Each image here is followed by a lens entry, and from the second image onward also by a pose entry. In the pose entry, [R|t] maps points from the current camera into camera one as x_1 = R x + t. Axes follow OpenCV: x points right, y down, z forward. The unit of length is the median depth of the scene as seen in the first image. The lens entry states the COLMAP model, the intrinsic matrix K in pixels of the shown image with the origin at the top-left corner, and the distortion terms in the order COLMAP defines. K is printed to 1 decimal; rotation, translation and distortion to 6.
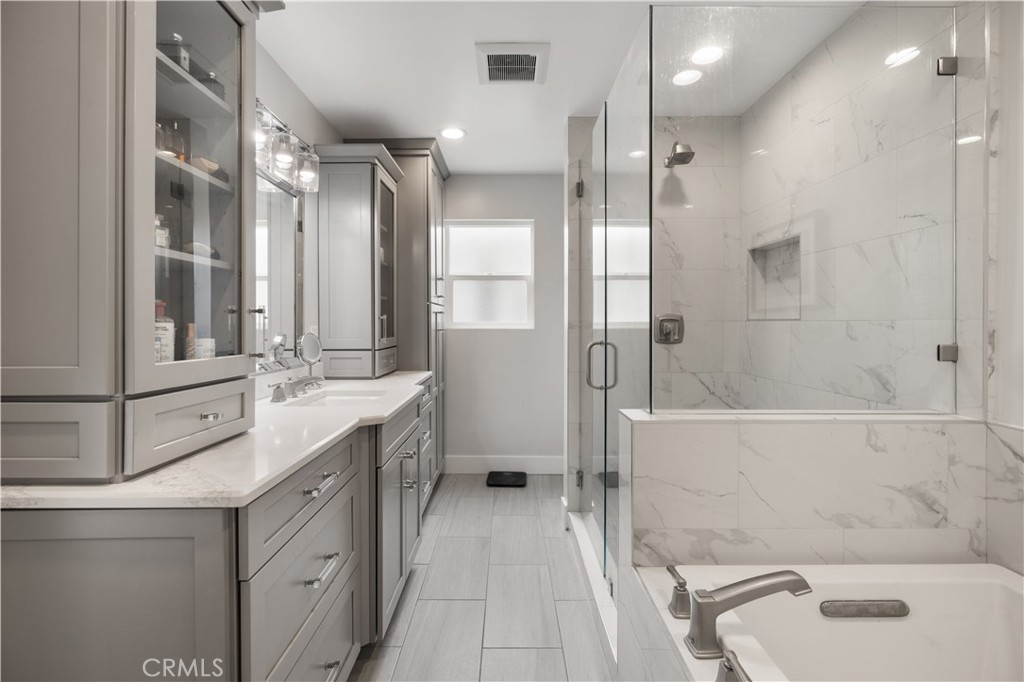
lens RADIAL K [[480.3, 0, 510.4], [0, 480.3, 330.7], [0, 0, 1]] dist [-0.004061, -0.000957]
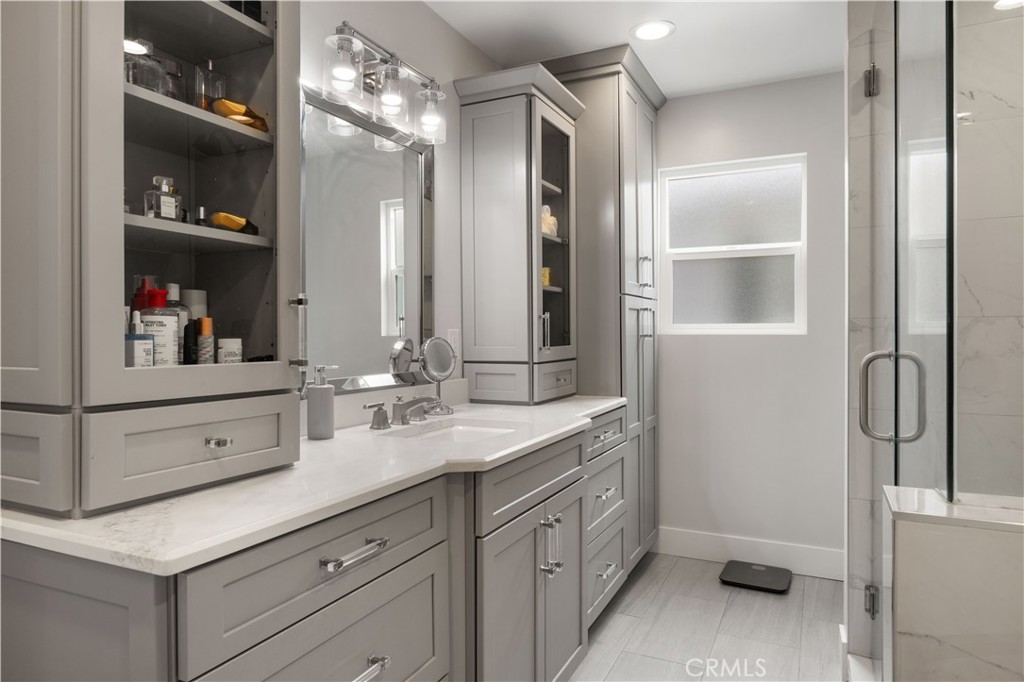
lens RADIAL K [[657.4, 0, 510.0], [0, 657.4, 342.7], [0, 0, 1]] dist [-0.007797, -0.001278]
pose [[0.897301, 0.002702, -0.441411, 0.126390], [-0.003017, 0.999995, -0.000012, 0.012649], [0.441409, 0.001342, 0.897305, 0.156746]]
